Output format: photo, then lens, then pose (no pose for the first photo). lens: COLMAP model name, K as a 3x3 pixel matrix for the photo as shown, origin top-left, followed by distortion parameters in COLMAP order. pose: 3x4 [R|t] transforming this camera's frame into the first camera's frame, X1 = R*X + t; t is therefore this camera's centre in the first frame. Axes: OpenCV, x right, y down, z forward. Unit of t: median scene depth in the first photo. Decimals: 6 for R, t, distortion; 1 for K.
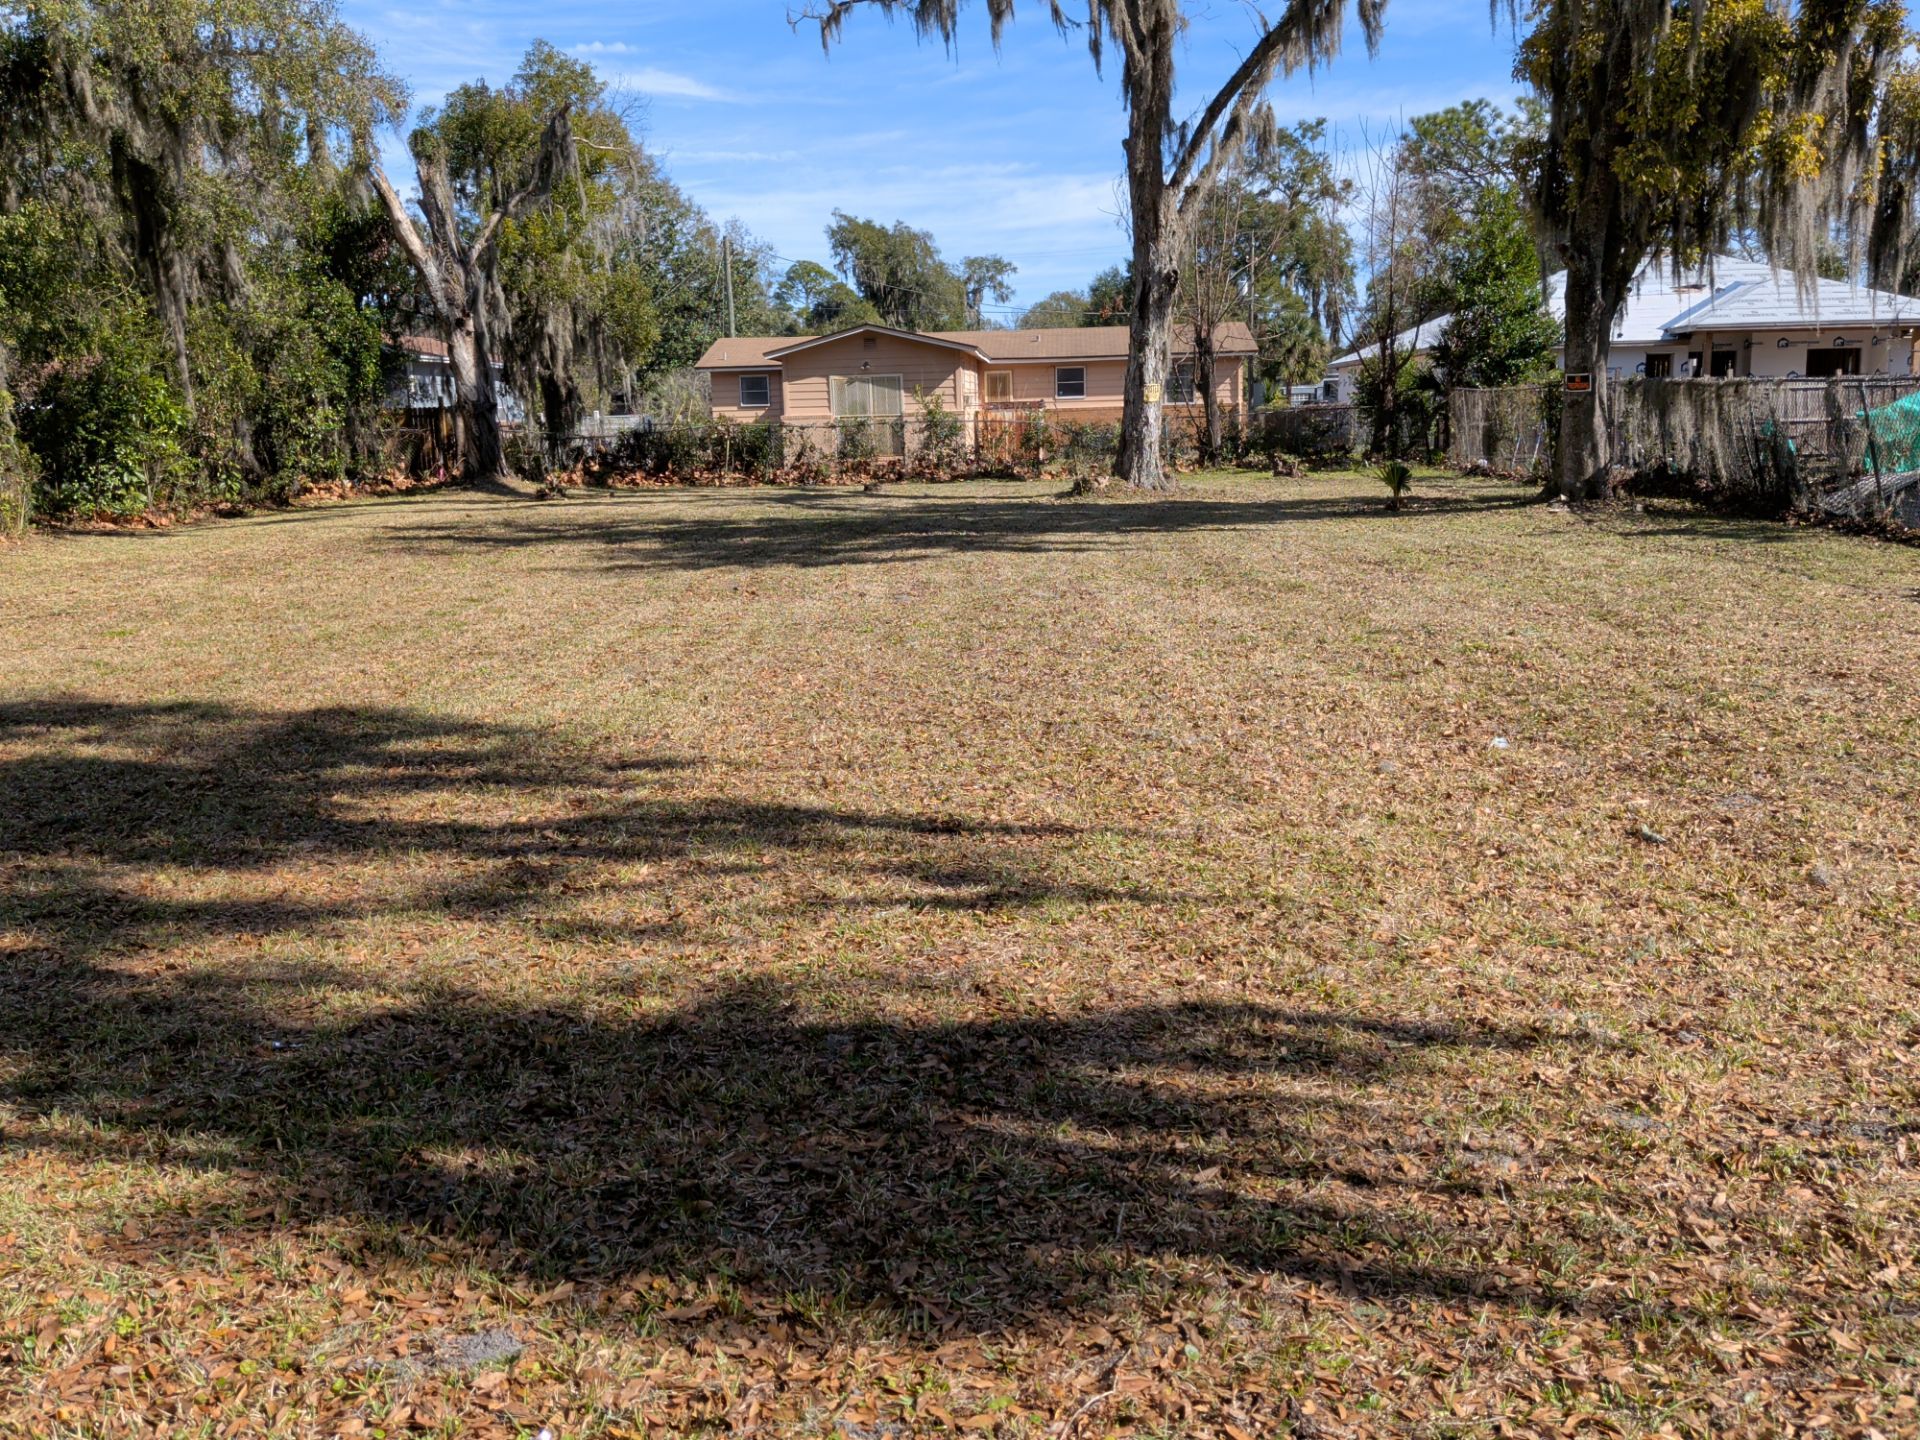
lens RADIAL K [[1587.8, 0, 960.0], [0, 1587.8, 720.0], [0, 0, 1]] dist [0.089965, -0.179489]
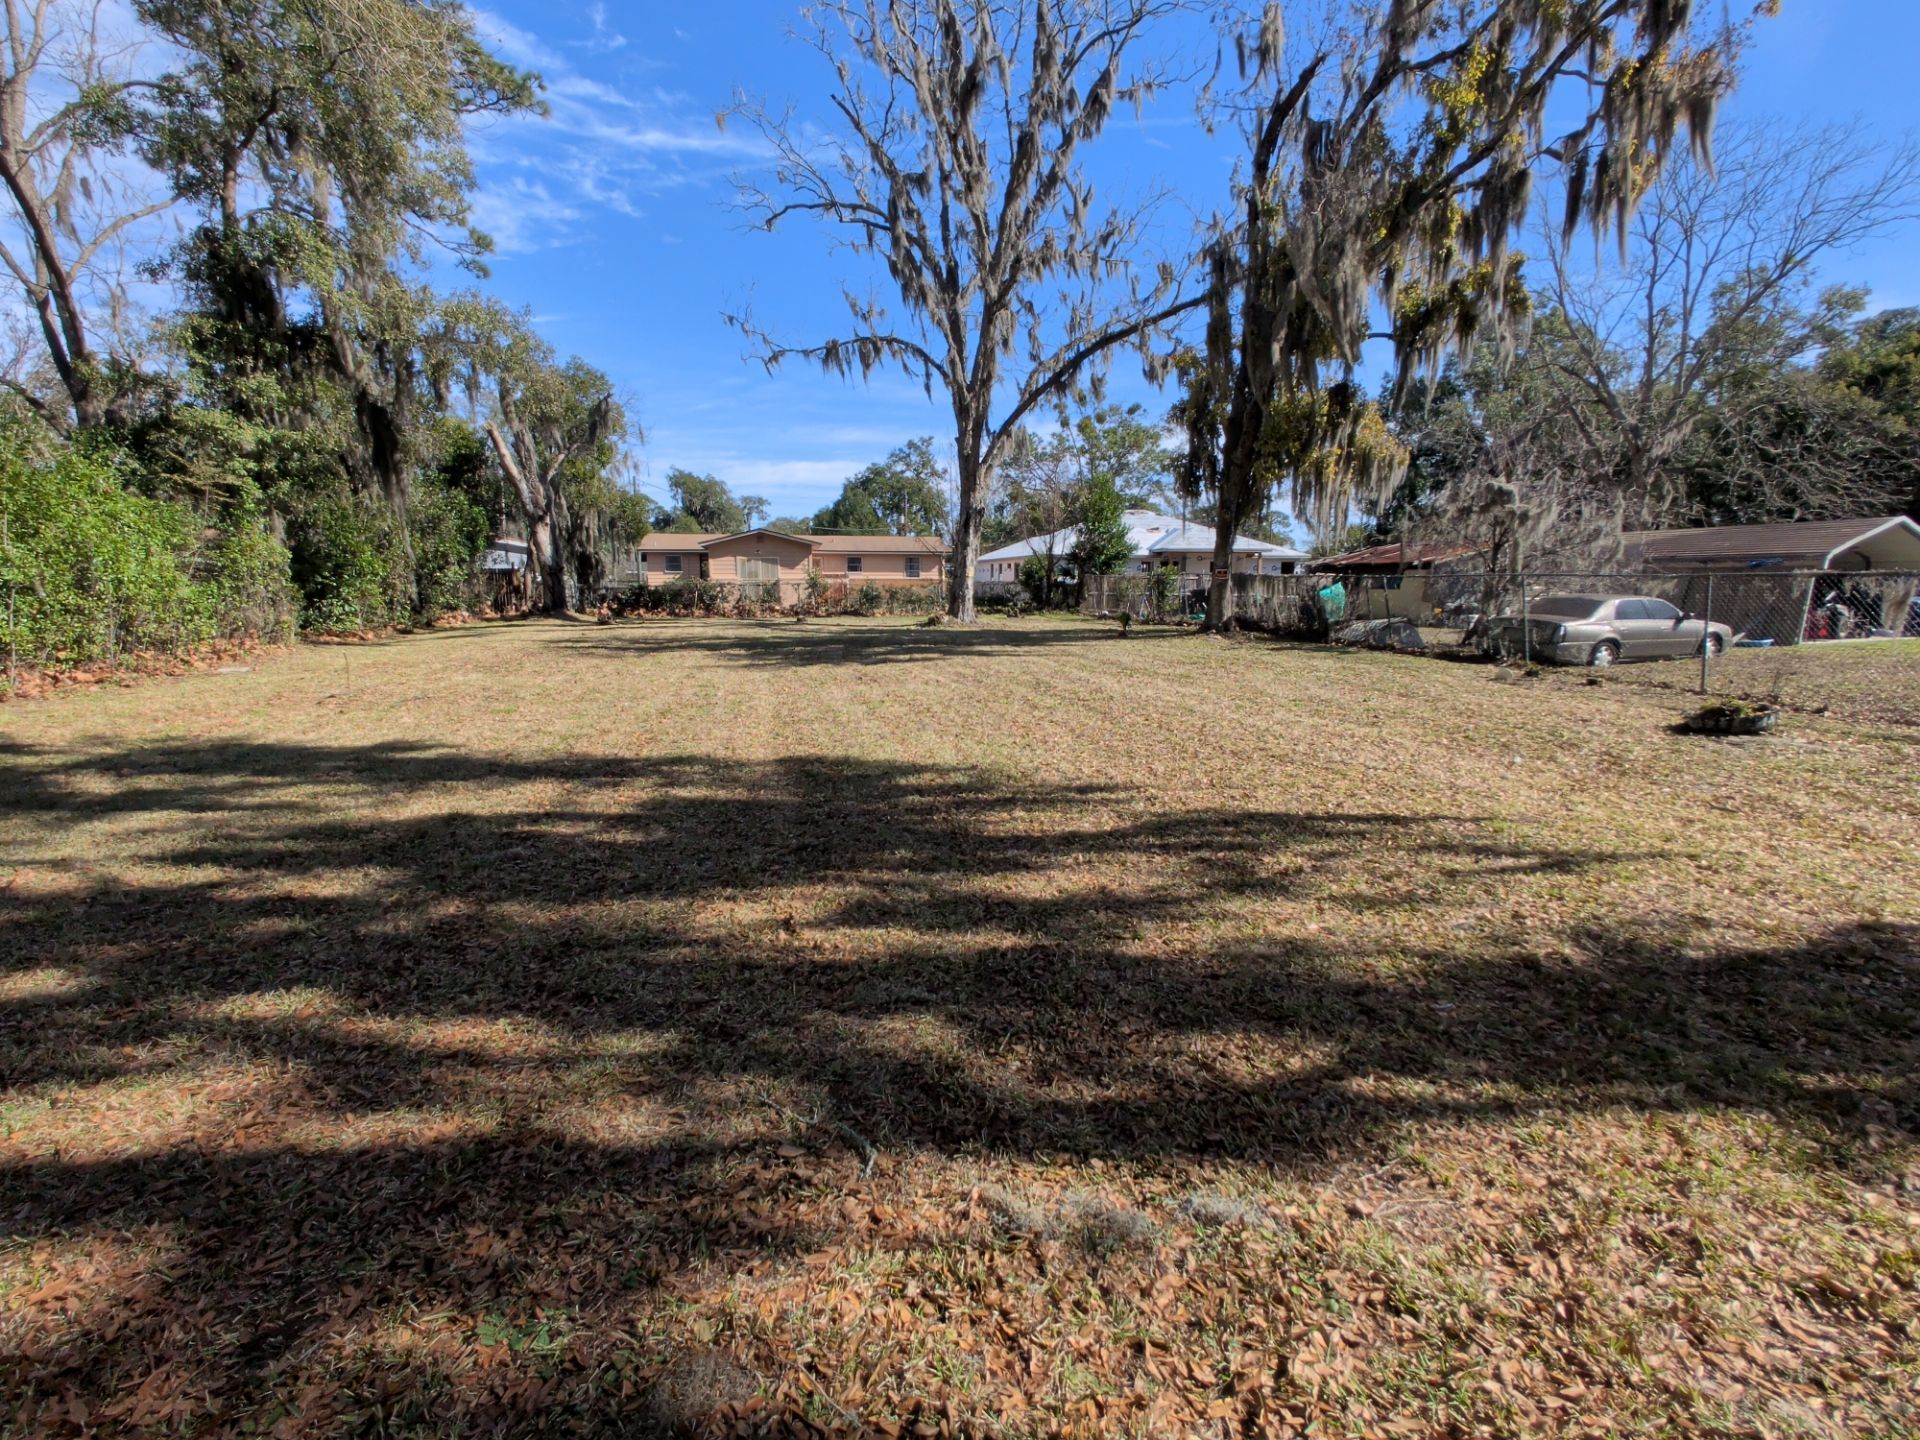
lens RADIAL K [[842.3, 0, 960.0], [0, 842.3, 720.0], [0, 0, 1]] dist [-0.008949, 0.000021]
pose [[0.959358, -0.018714, 0.281571, -0.206715], [0.026962, 0.999312, -0.025450, -0.007888], [-0.280901, 0.032007, 0.959203, 0.074583]]
